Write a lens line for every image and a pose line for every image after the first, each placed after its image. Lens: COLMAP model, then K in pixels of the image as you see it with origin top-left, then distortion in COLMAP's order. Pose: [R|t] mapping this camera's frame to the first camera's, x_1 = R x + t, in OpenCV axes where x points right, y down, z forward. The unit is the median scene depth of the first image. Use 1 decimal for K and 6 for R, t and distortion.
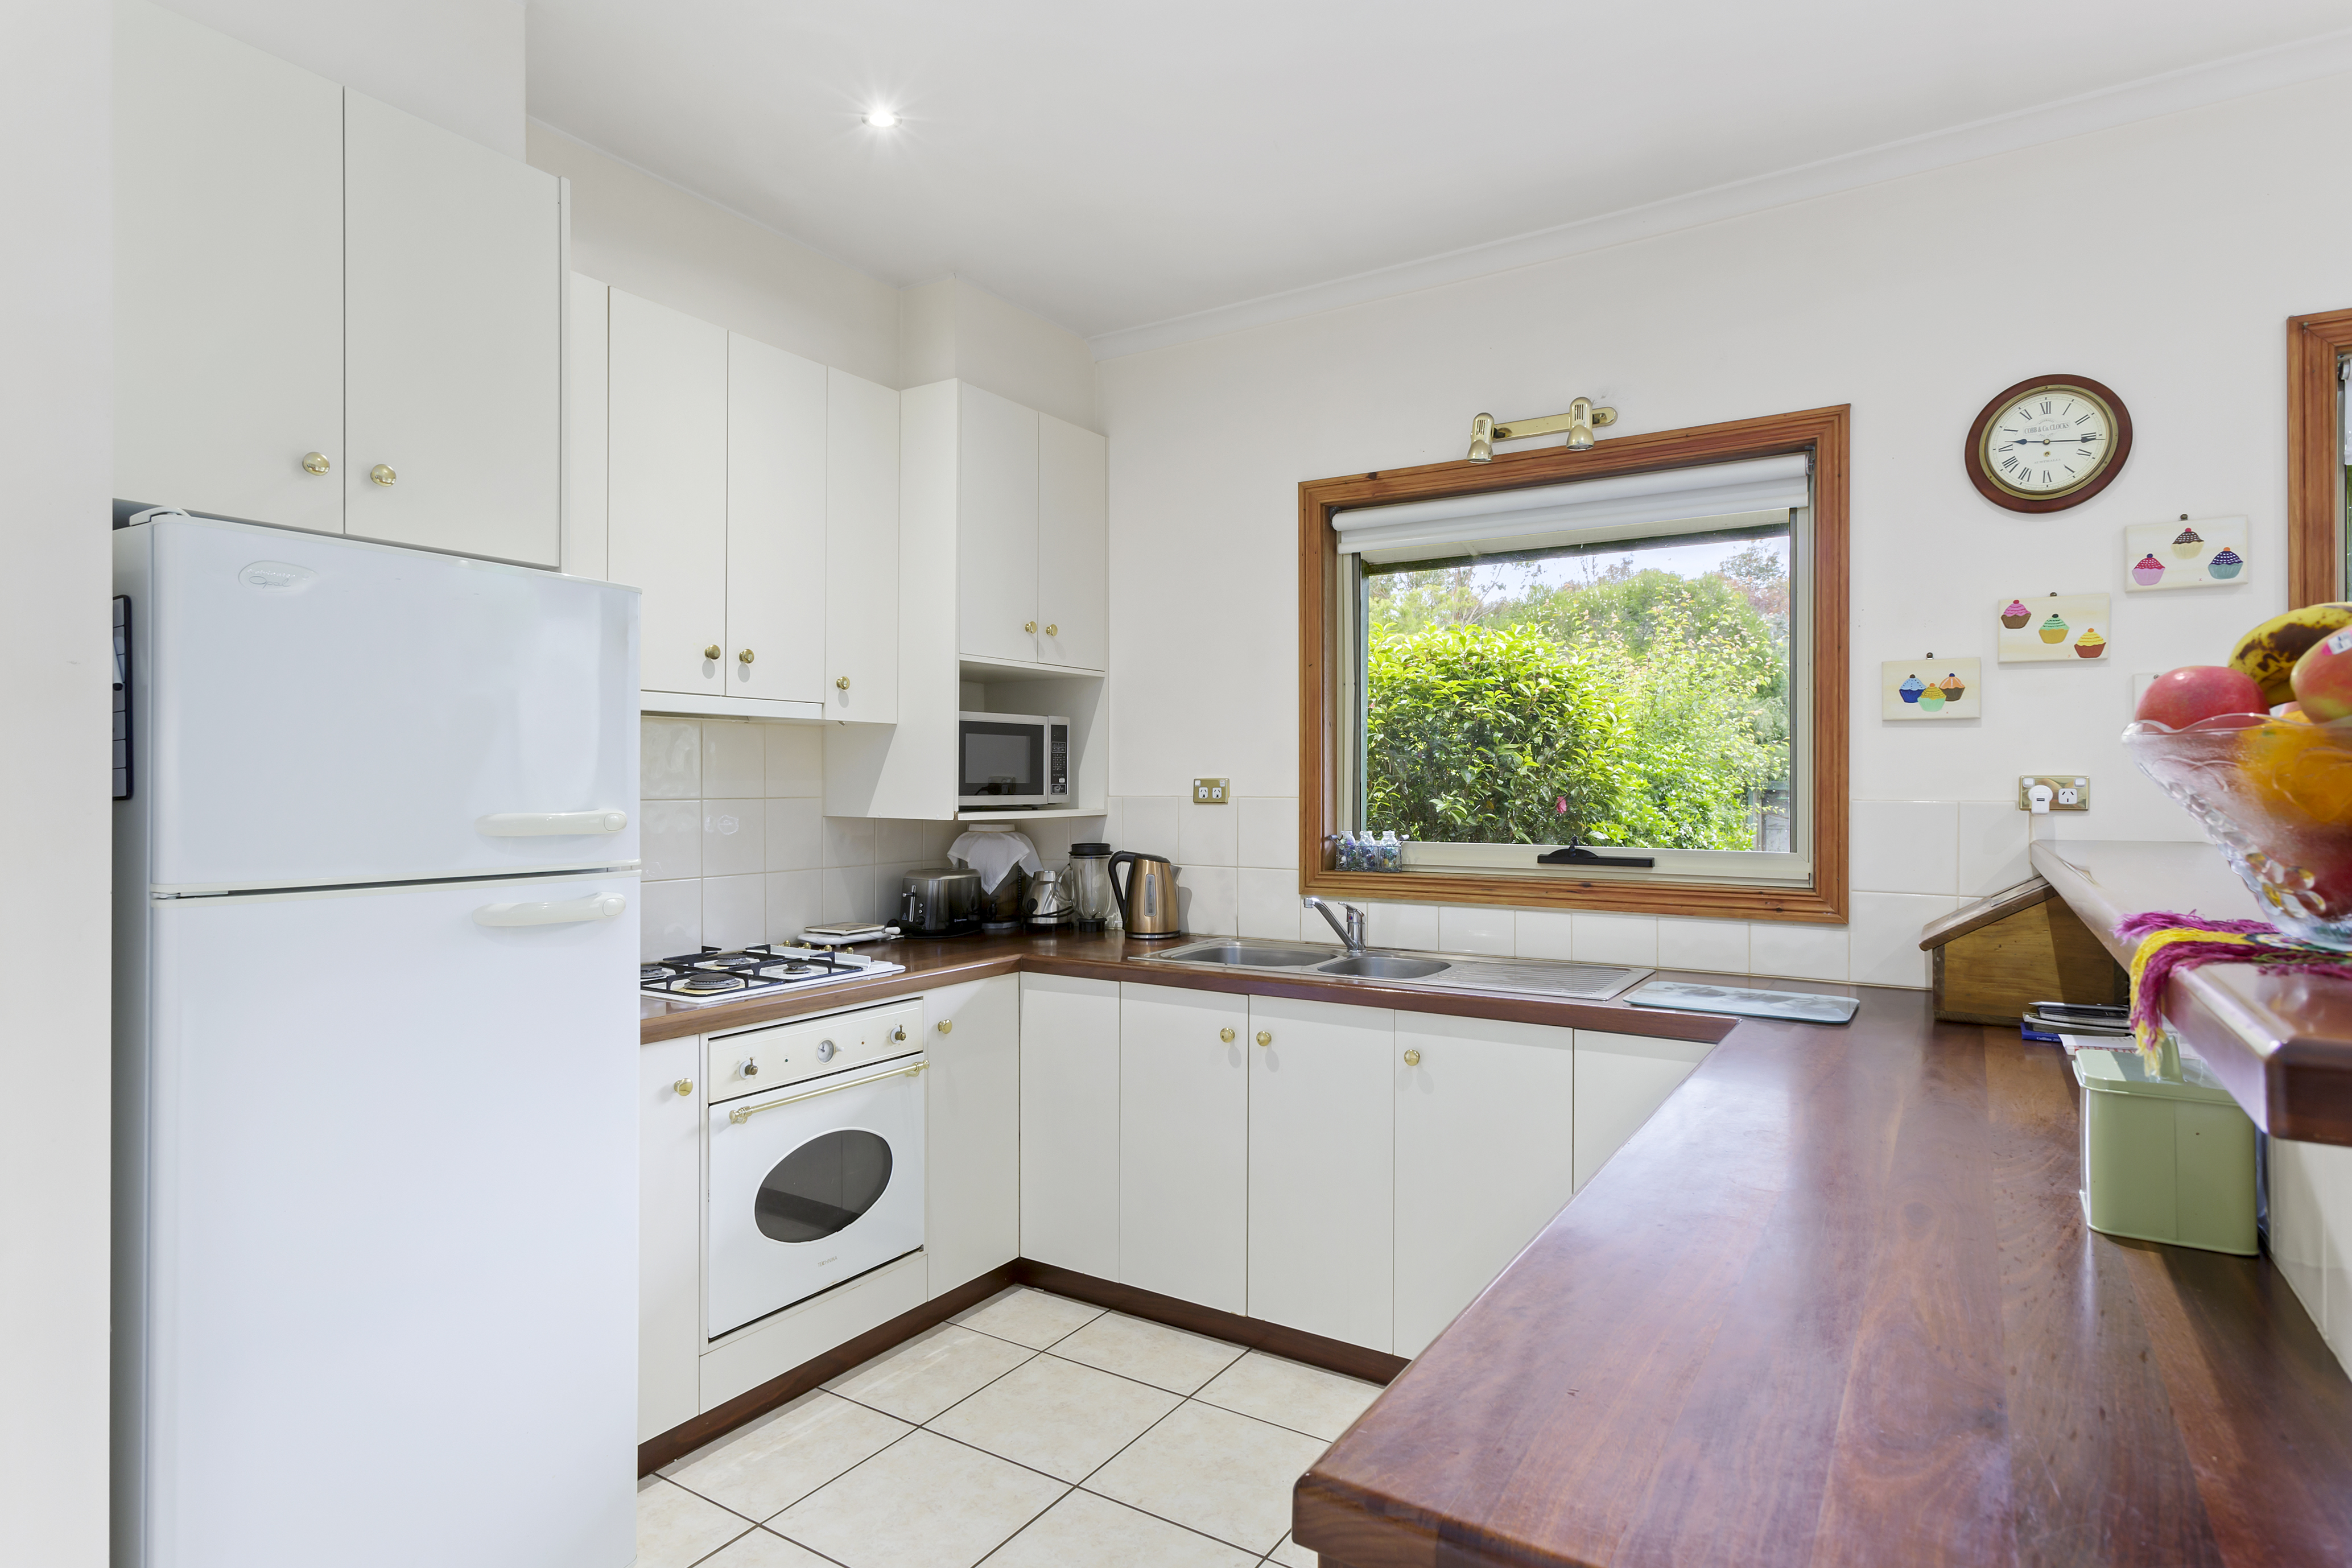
lens RADIAL K [[1241.2, 0, 1176.0], [0, 1241.2, 784.0], [0, 0, 1]] dist [0.000334, 0.000829]
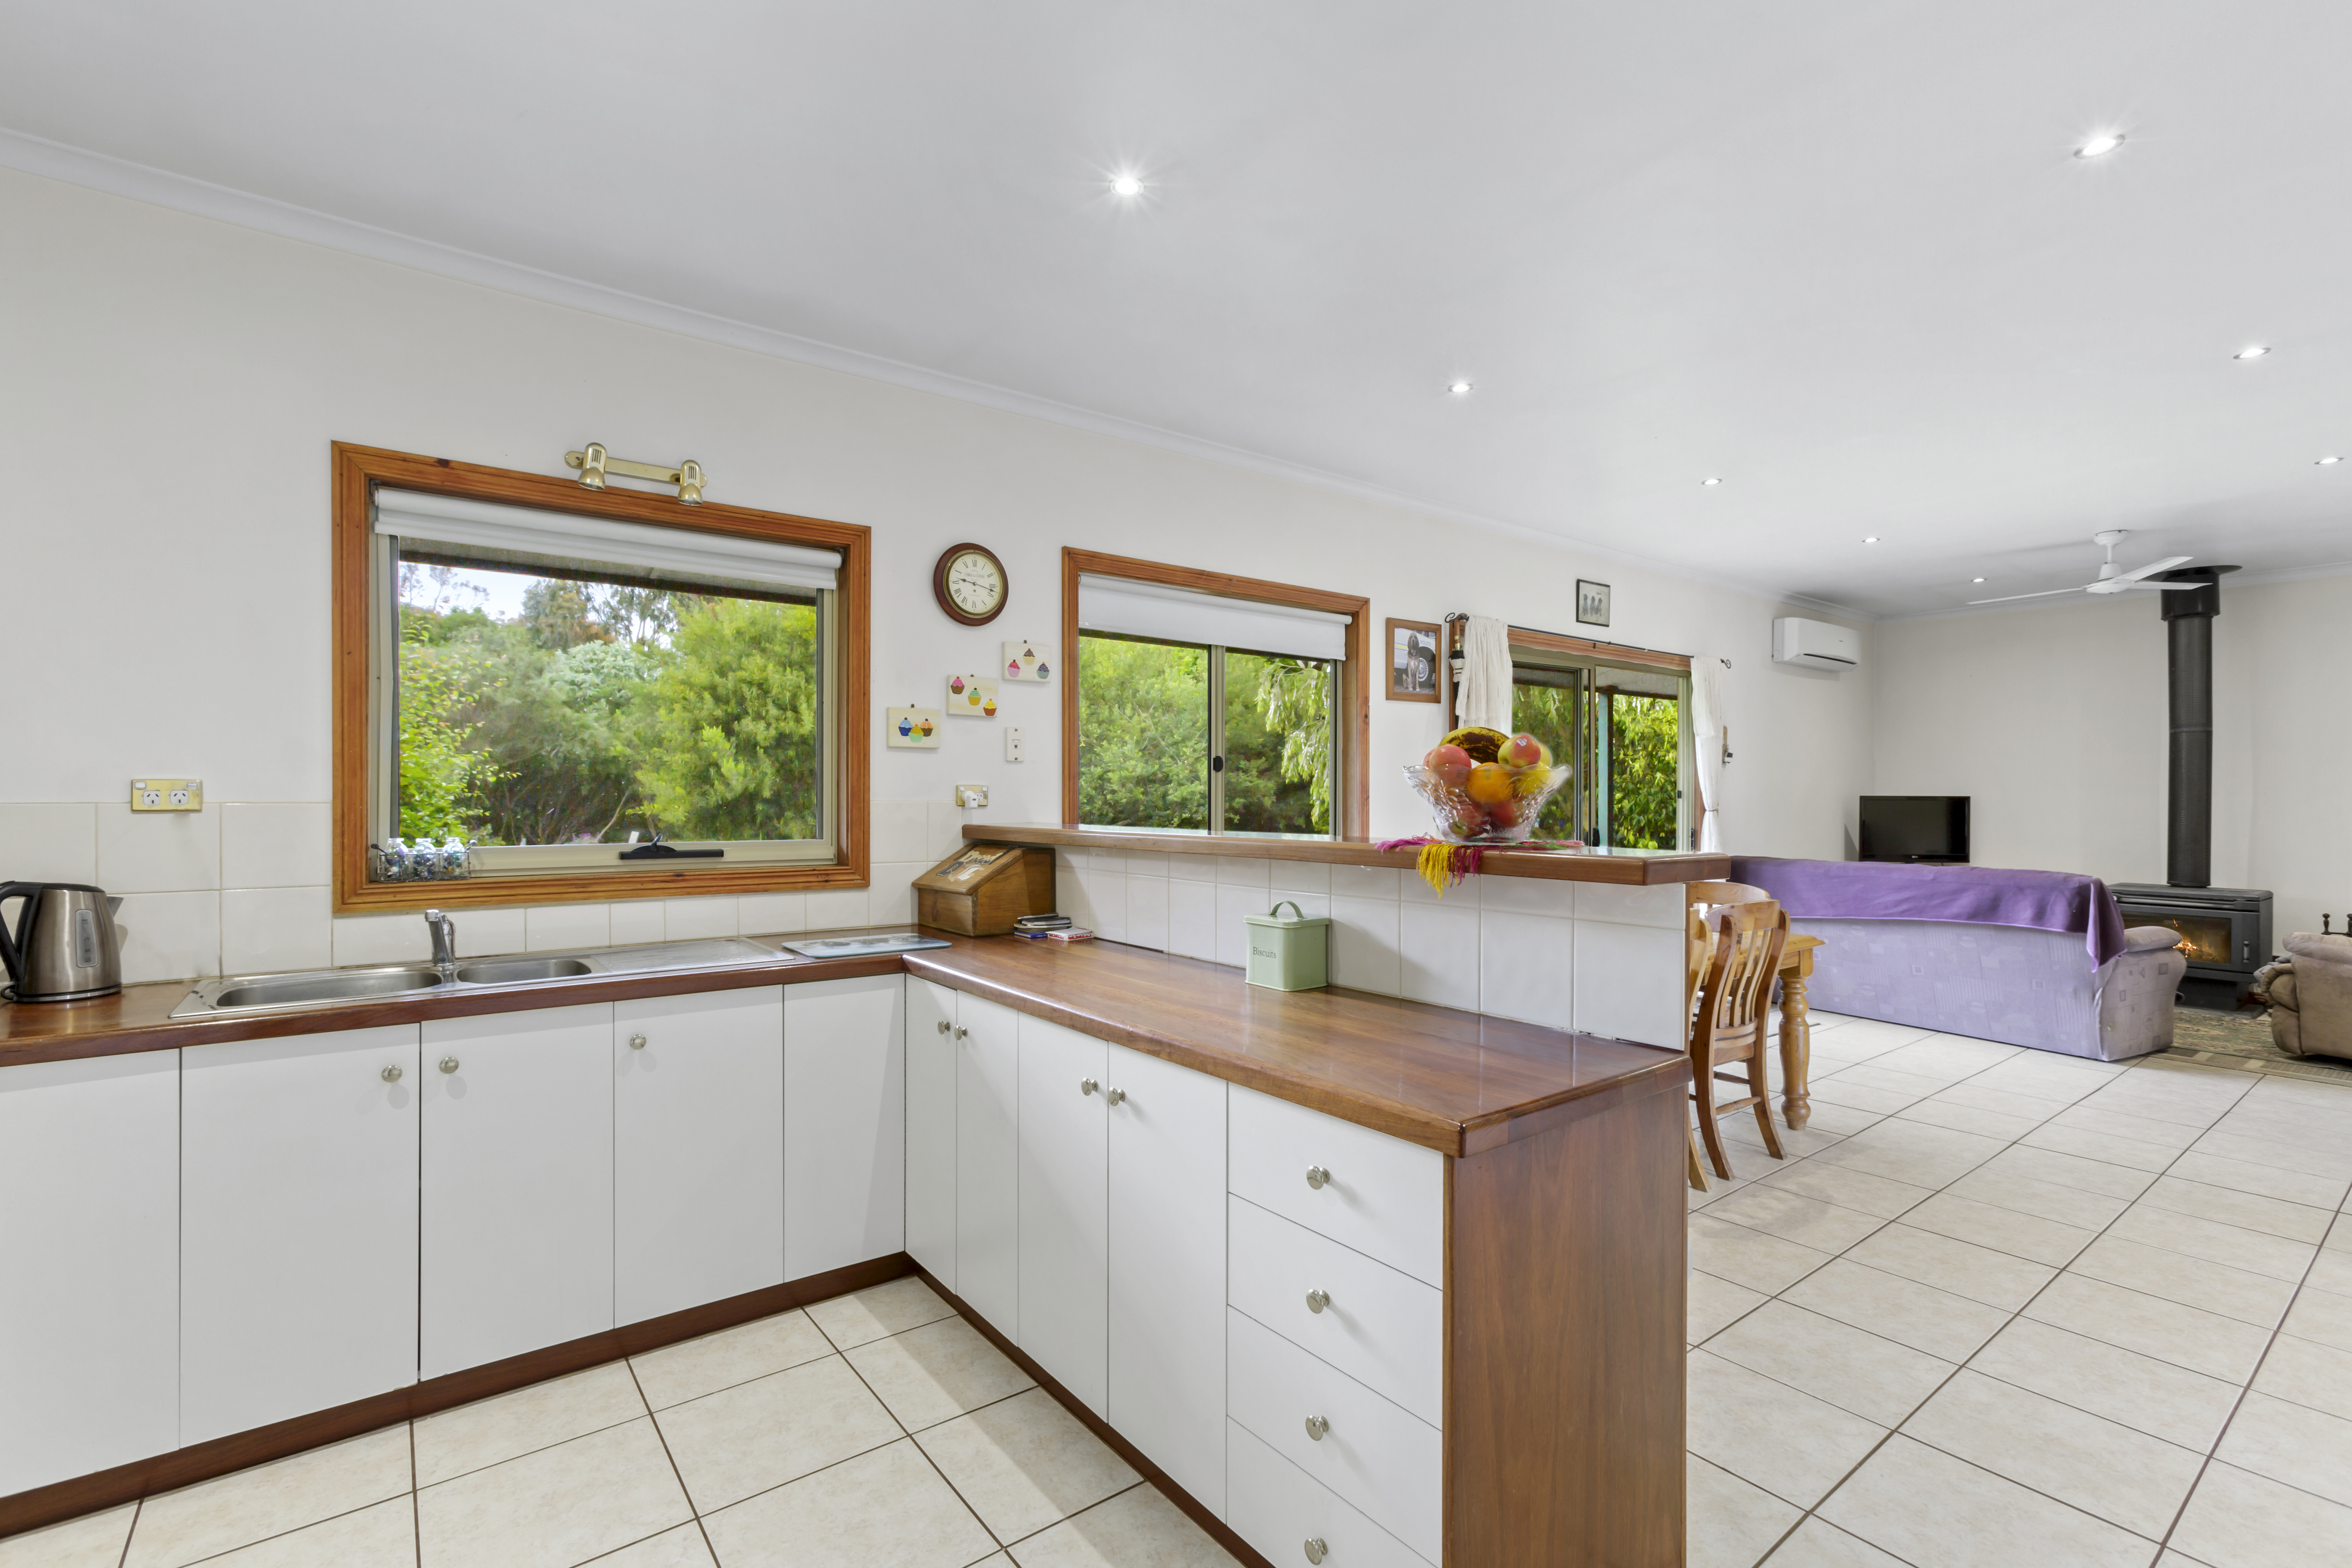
lens RADIAL K [[1056.8, 0, 1177.7], [0, 1056.8, 792.7], [0, 0, 1]] dist [-0.011079, 0.010054]
pose [[0.343997, 0.001298, 0.938970, -0.458299], [-0.002013, 0.999998, -0.000645, 0.003510], [-0.938969, -0.001668, 0.343998, 0.222948]]
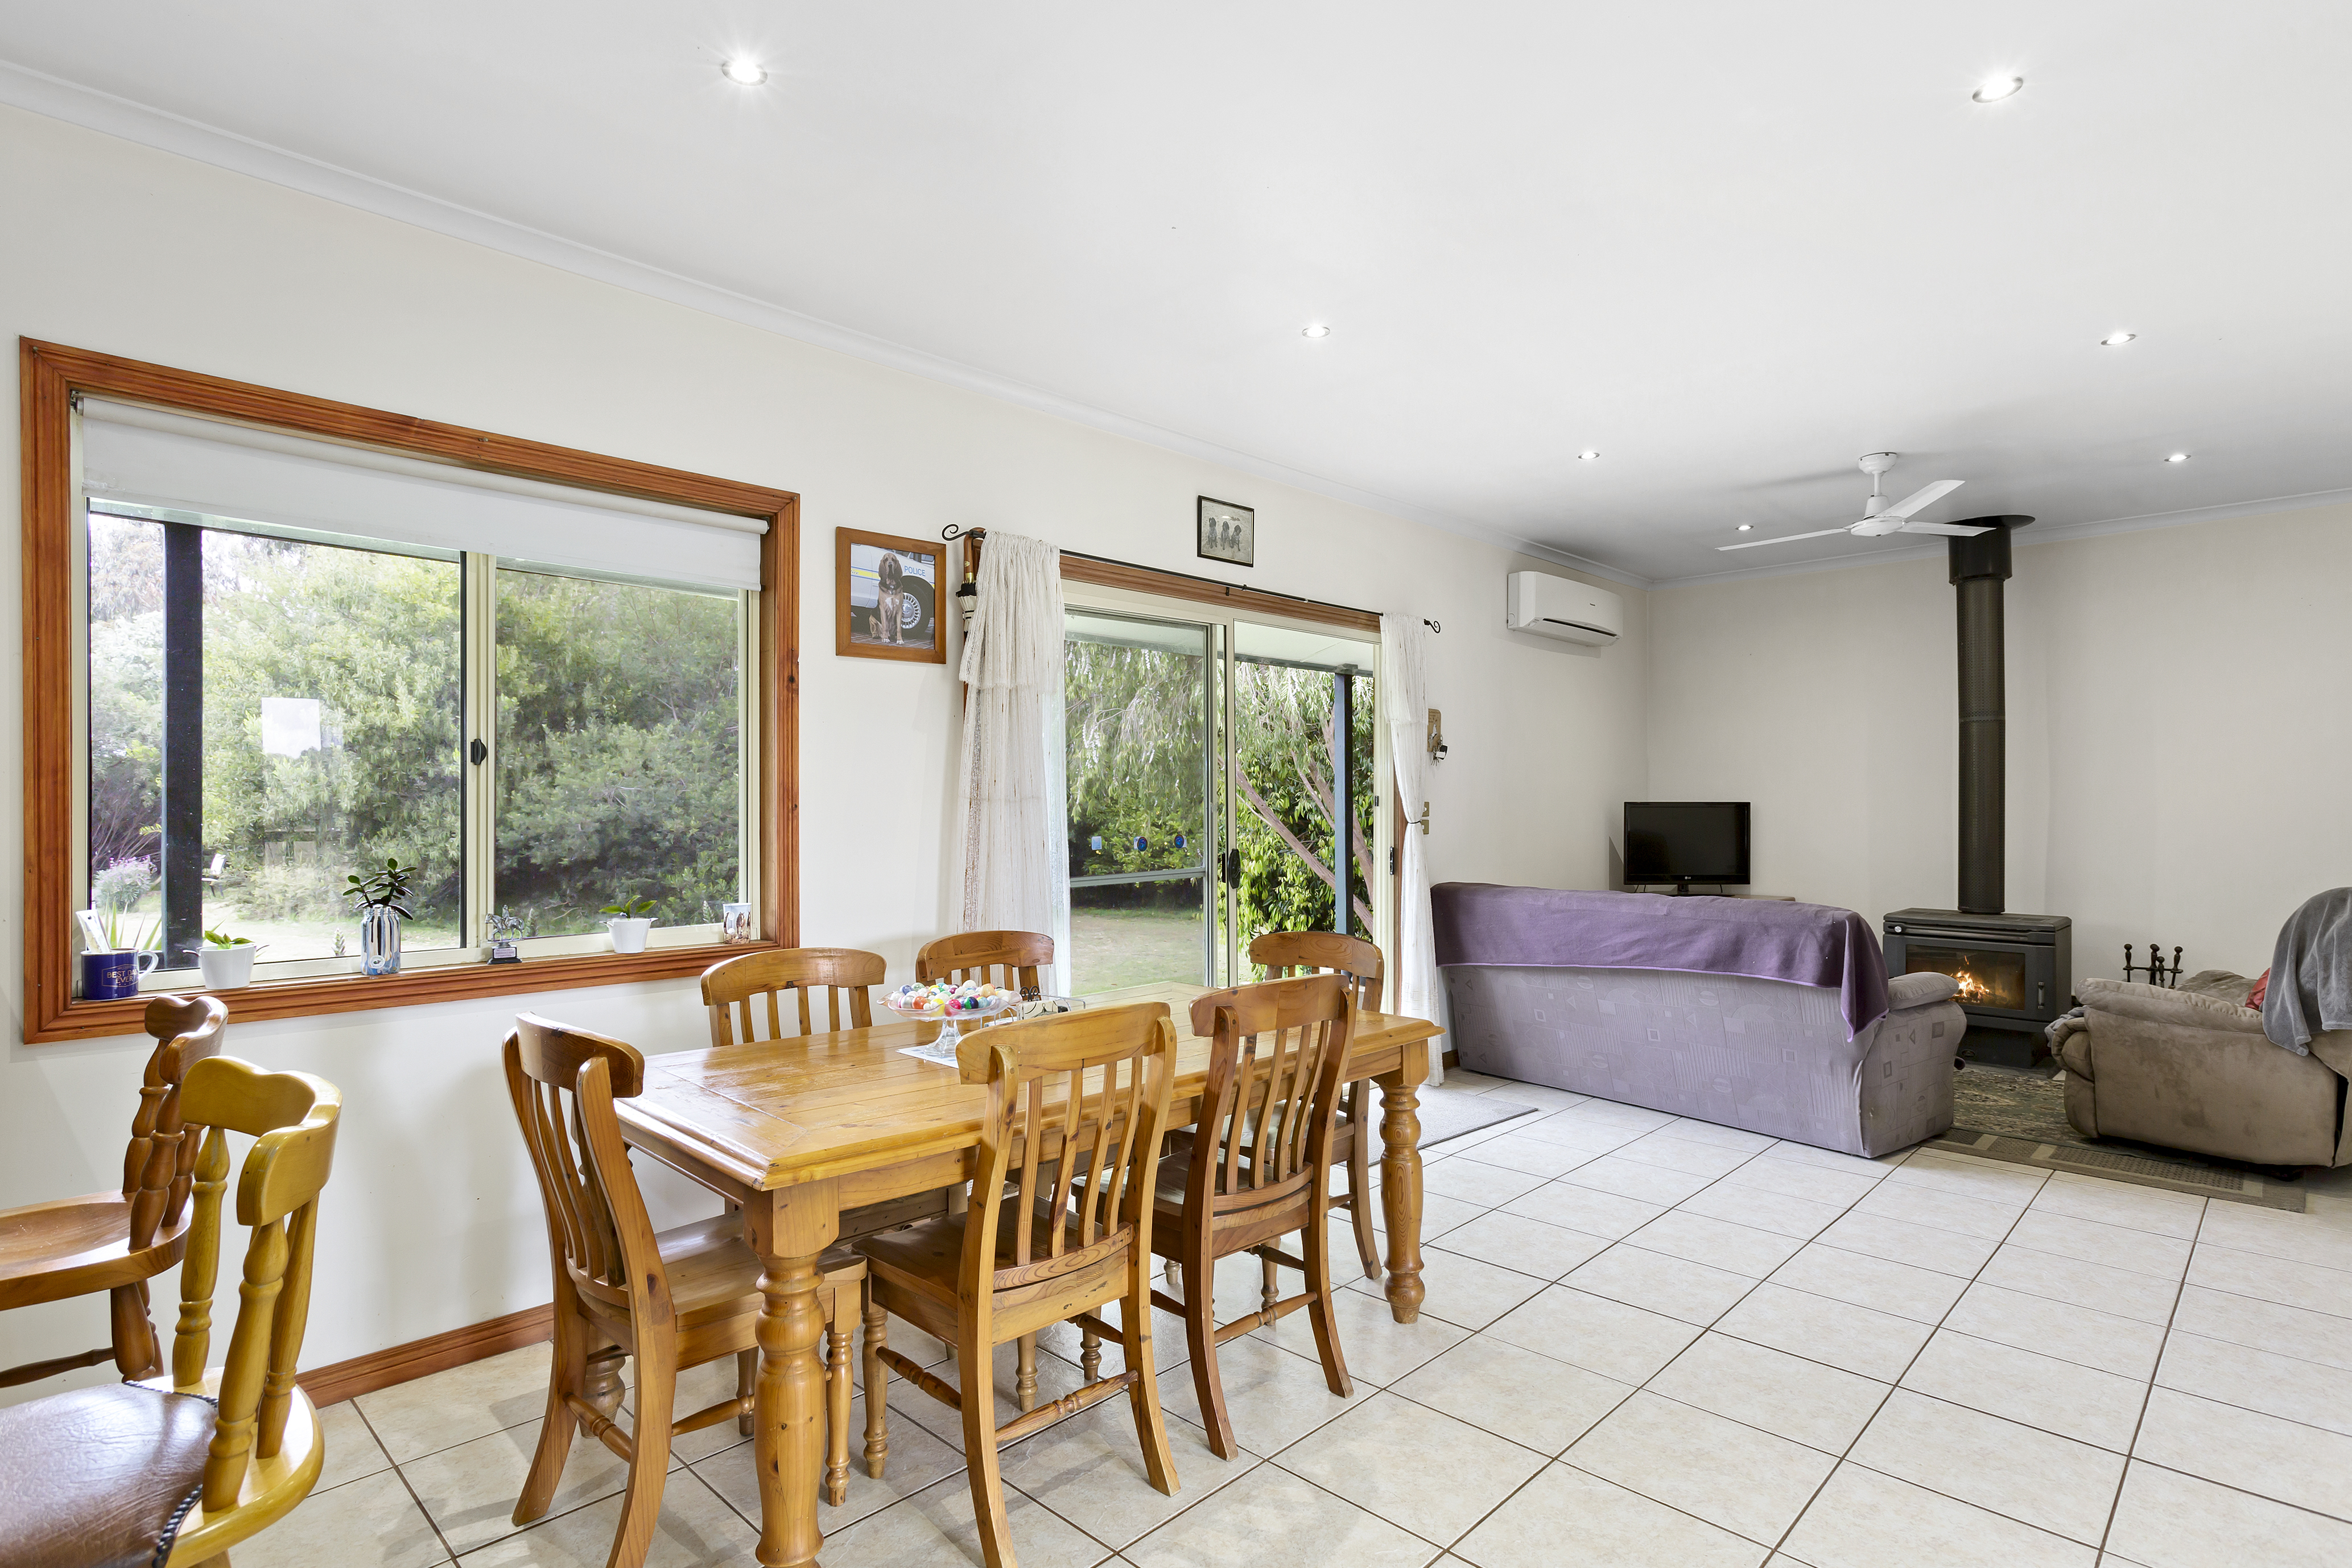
lens RADIAL K [[1189.8, 0, 1171.0], [0, 1189.8, 794.1], [0, 0, 1]] dist [-0.034634, 0.034000]
pose [[0.210847, 0.005581, 0.977503, 0.122276], [0.001735, 0.999980, -0.006084, 0.003586], [-0.977518, 0.002979, 0.210833, -0.096161]]
